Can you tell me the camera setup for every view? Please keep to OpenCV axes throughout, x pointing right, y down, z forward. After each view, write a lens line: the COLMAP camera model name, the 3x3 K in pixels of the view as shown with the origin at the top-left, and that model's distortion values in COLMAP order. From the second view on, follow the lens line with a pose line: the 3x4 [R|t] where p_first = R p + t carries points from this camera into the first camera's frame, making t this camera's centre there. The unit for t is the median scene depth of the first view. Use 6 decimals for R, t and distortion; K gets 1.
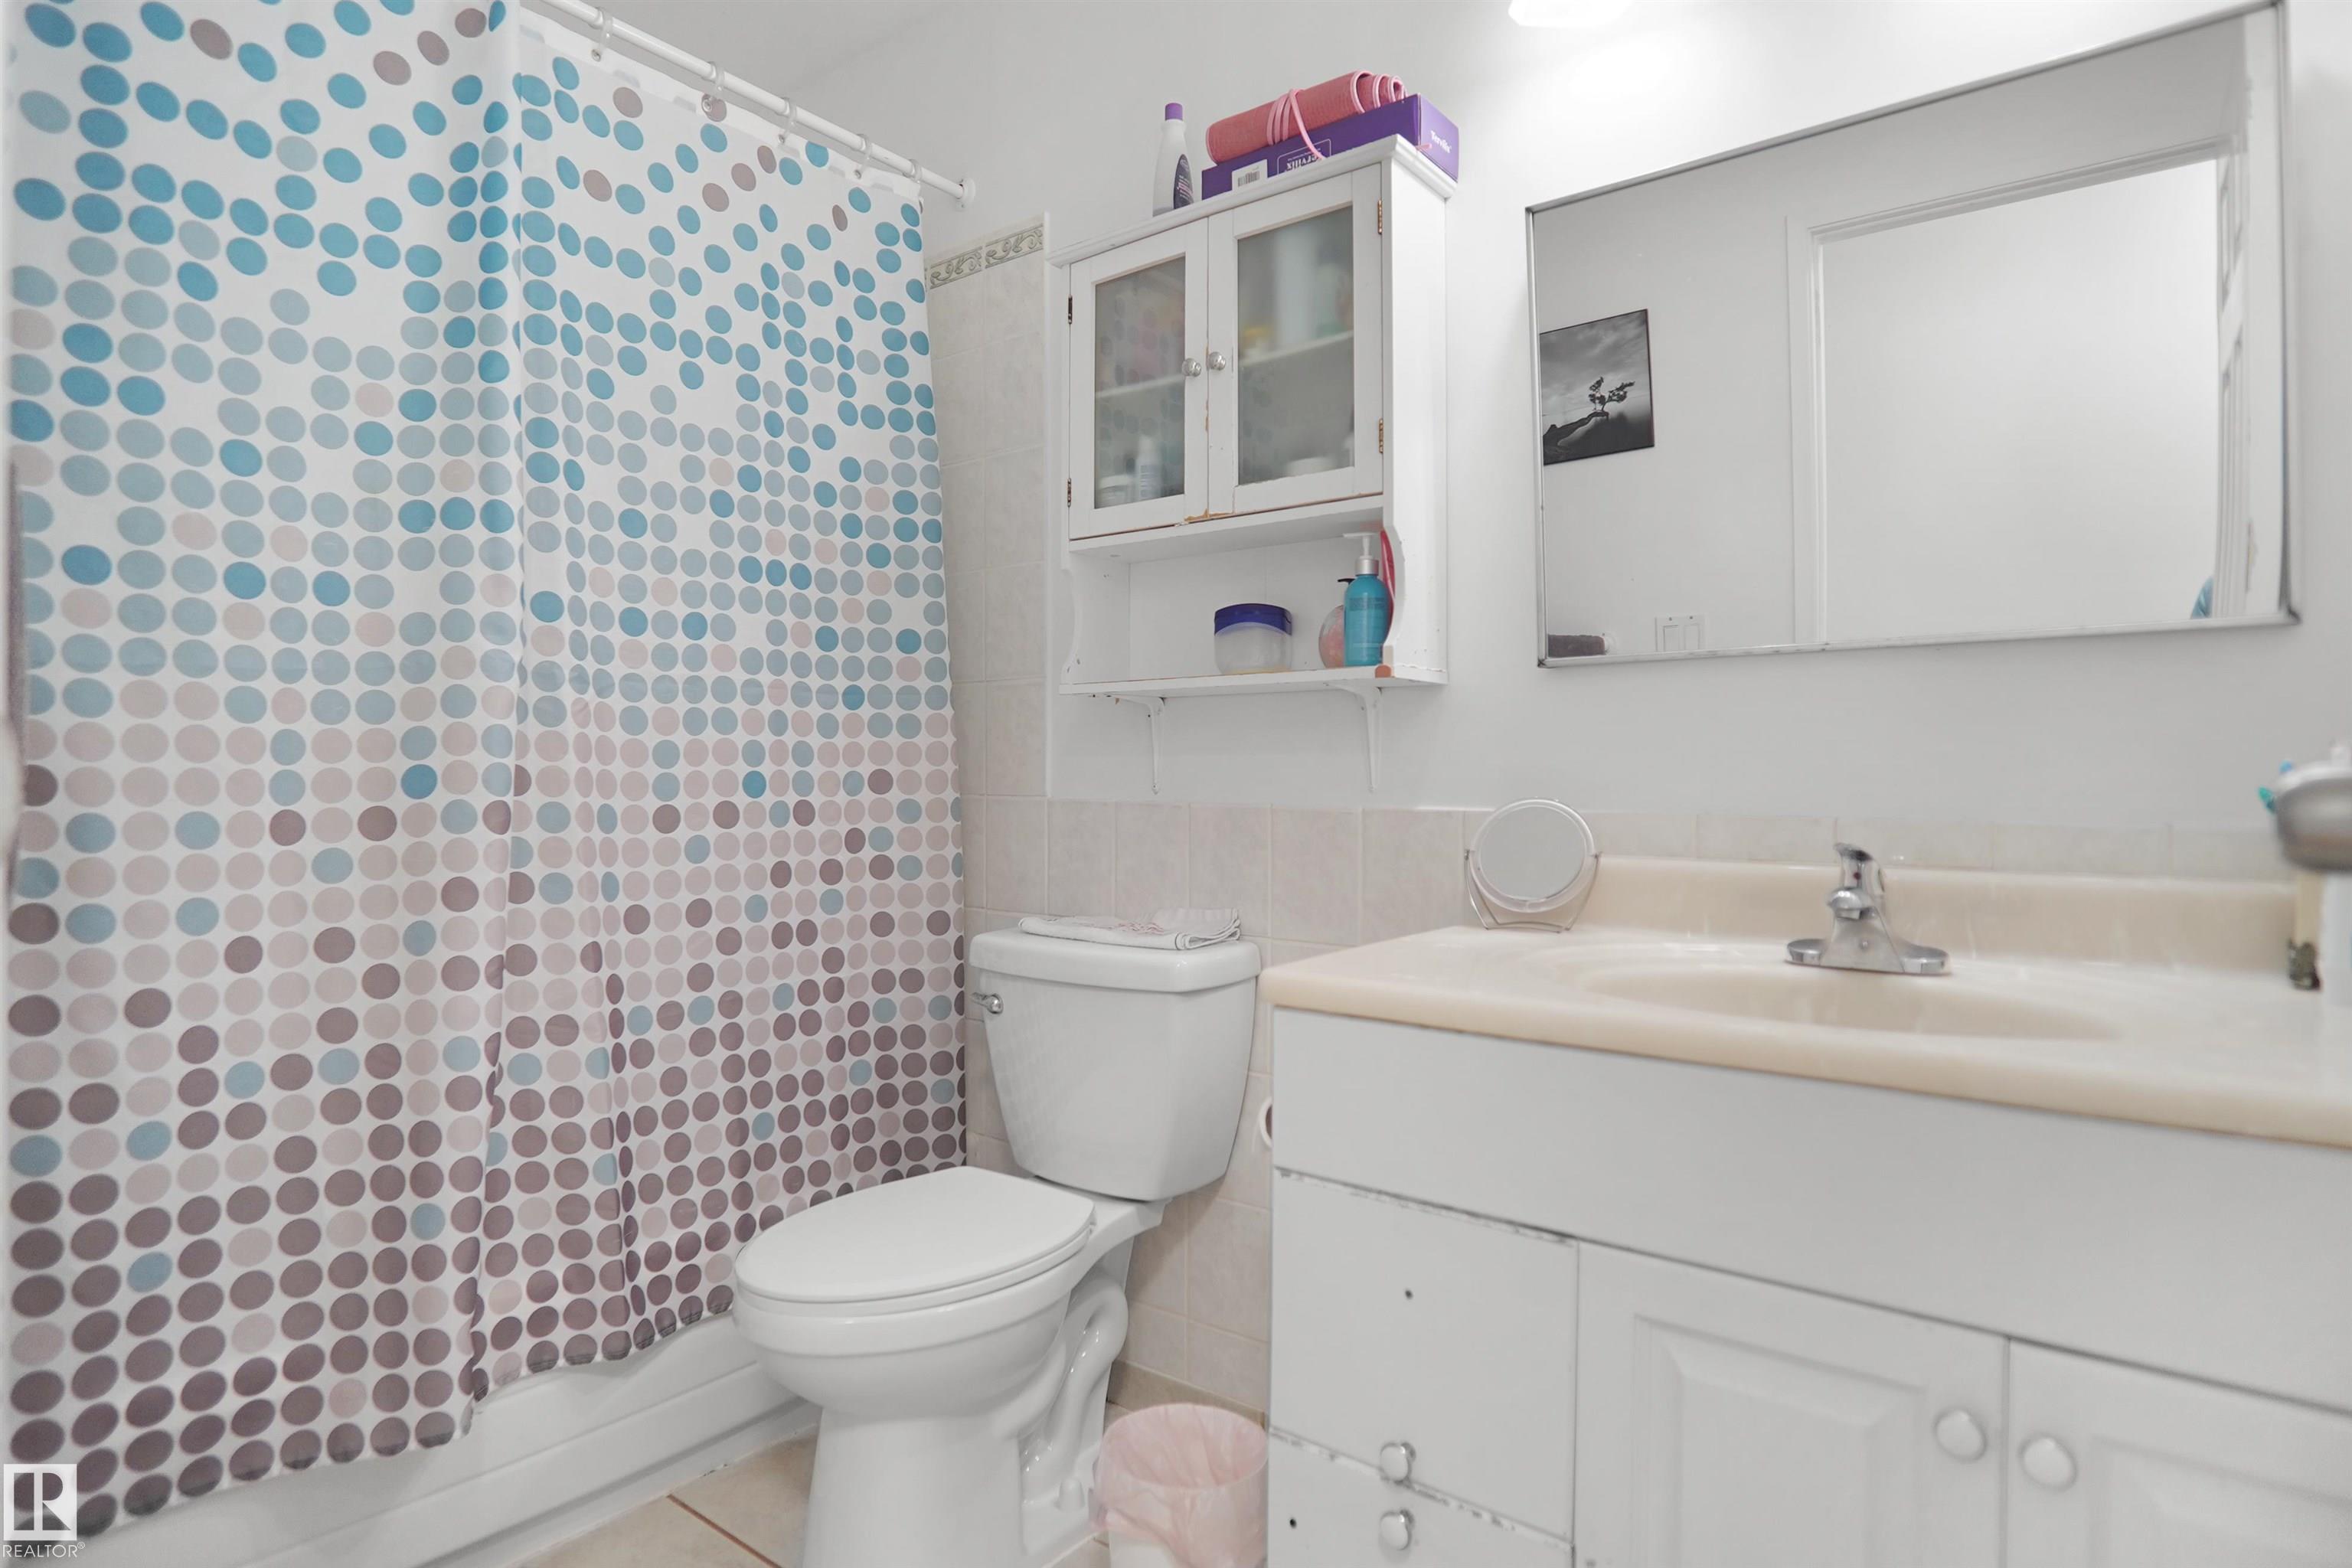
lens RADIAL K [[1281.2, 0, 1176.4], [0, 1281.2, 780.4], [0, 0, 1]] dist [-0.034412, 0.010721]
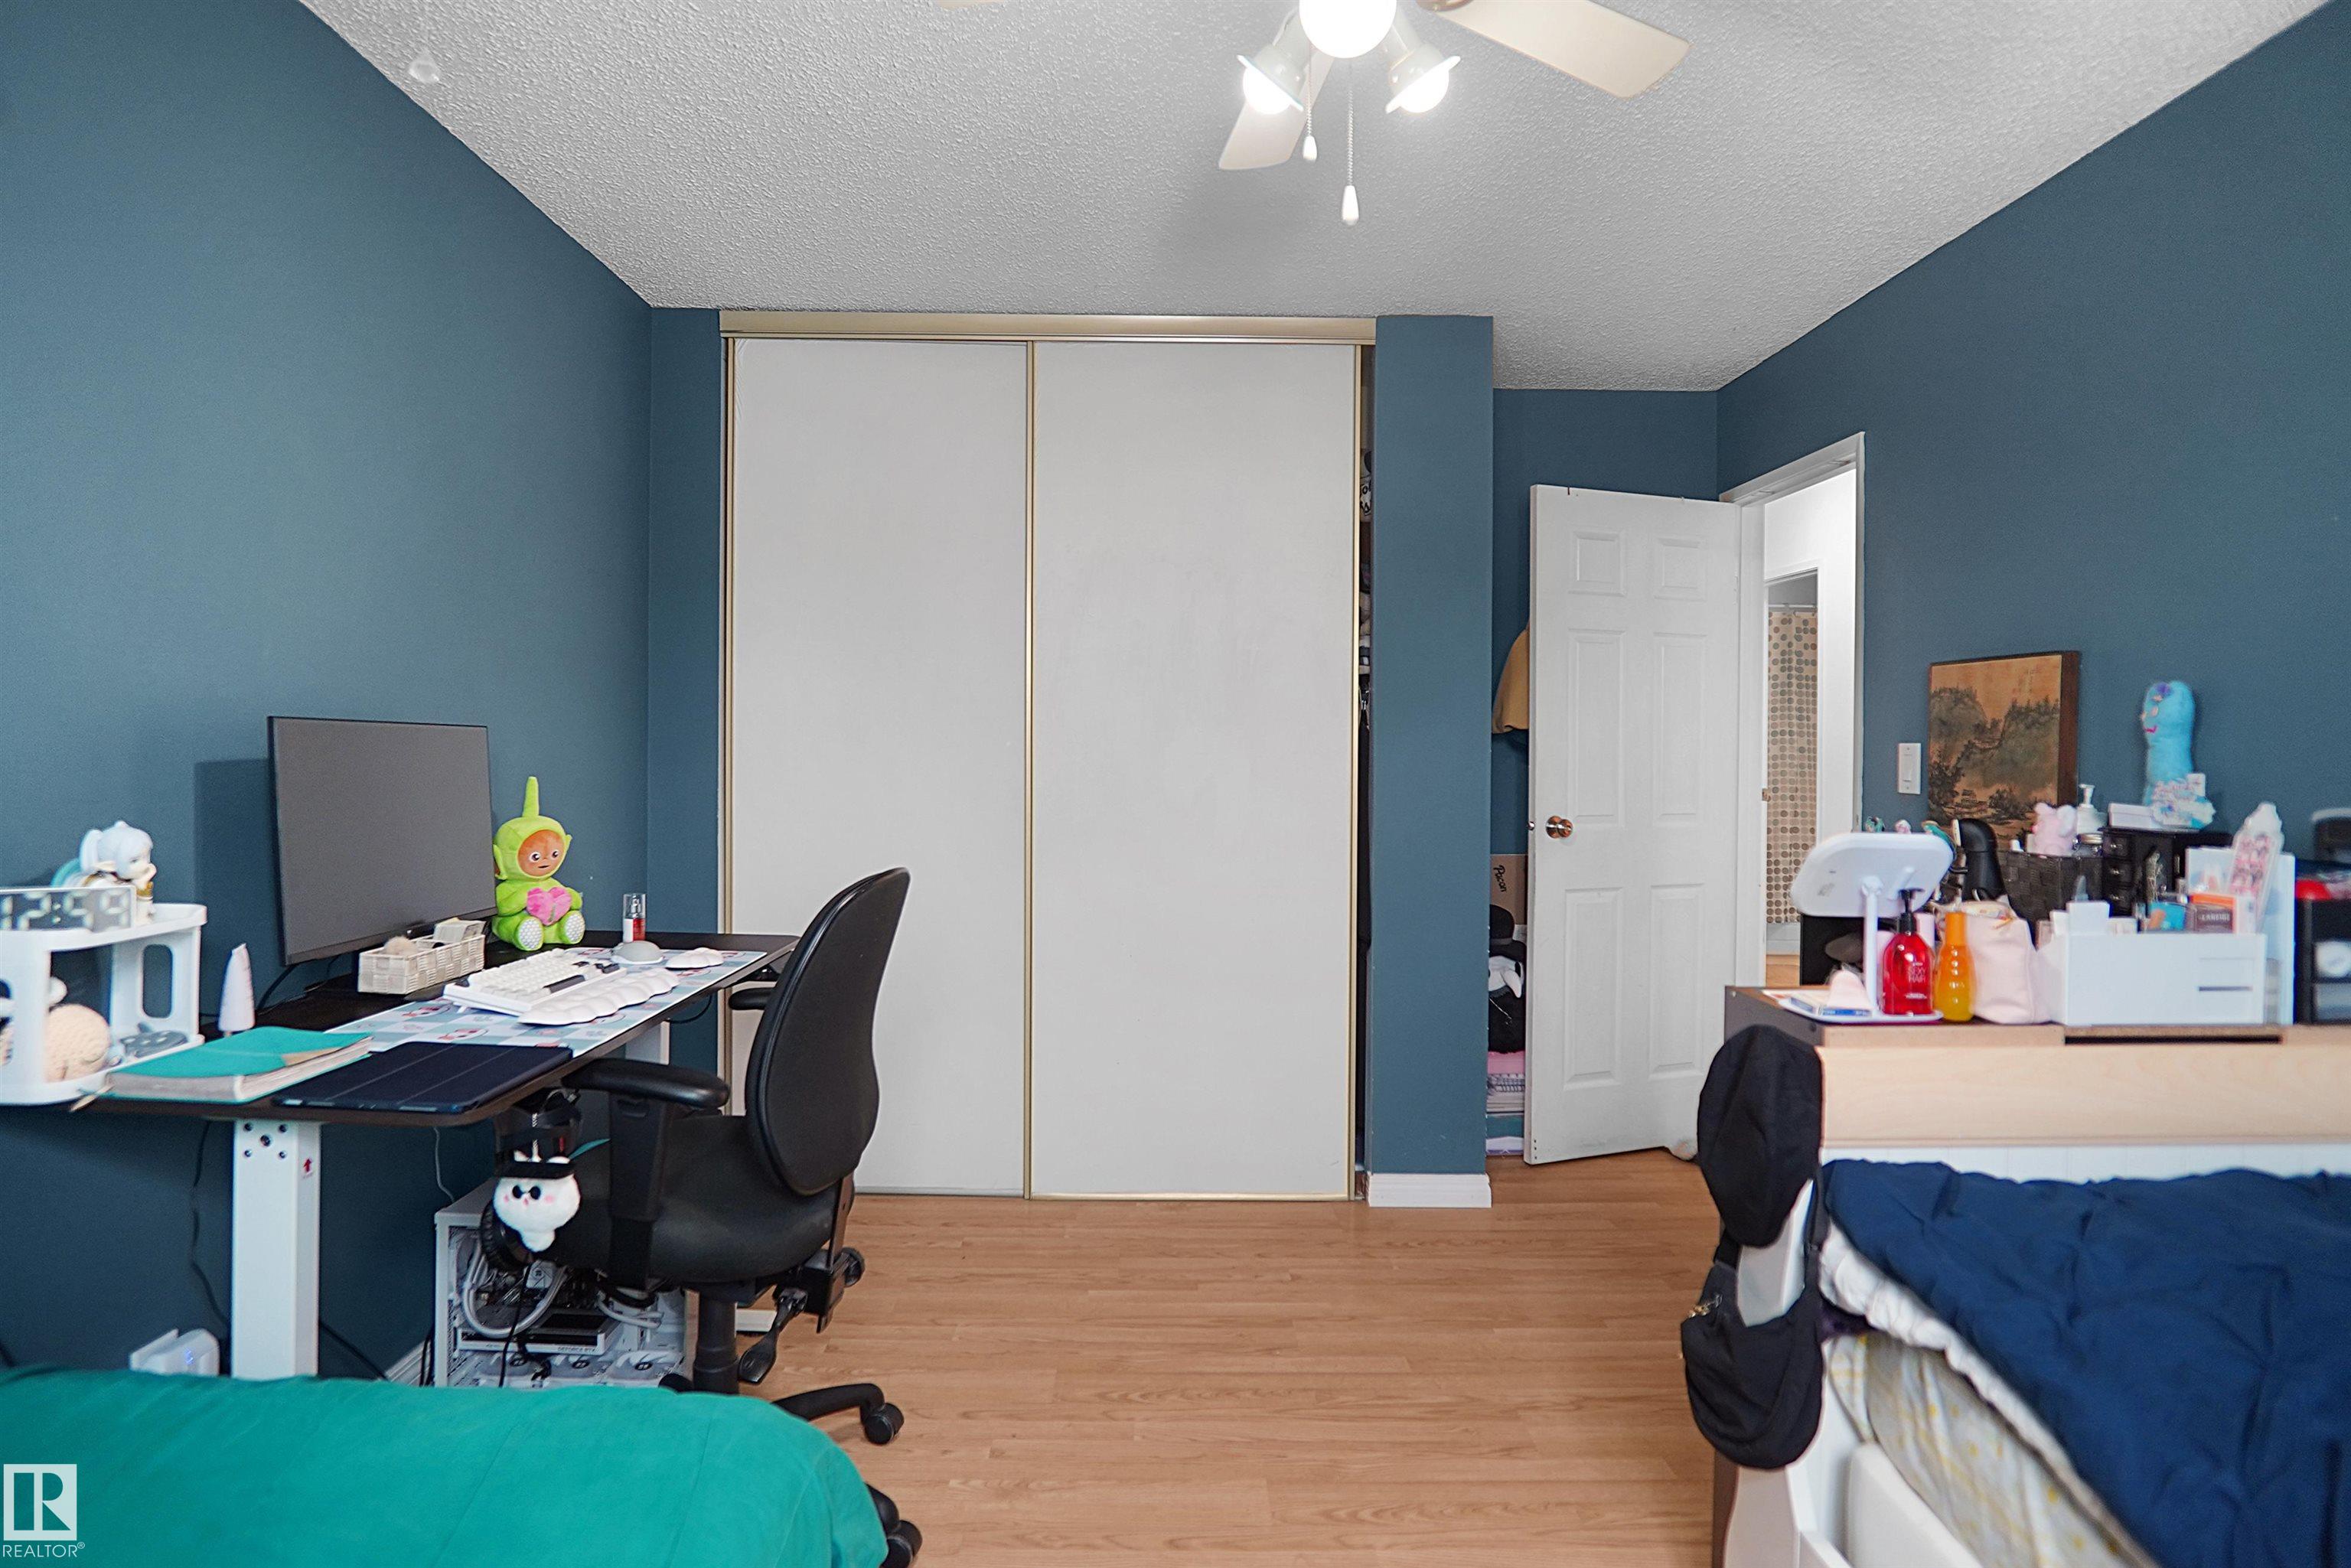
lens RADIAL K [[1280.6, 0, 1177.3], [0, 1280.6, 784.6], [0, 0, 1]] dist [-0.034412, 0.010721]
pose [[0.614187, 0.000776, -0.789160, 1.759096], [-0.005358, 0.999981, -0.003188, 0.007382], [0.789143, 0.006186, 0.614179, -3.637972]]
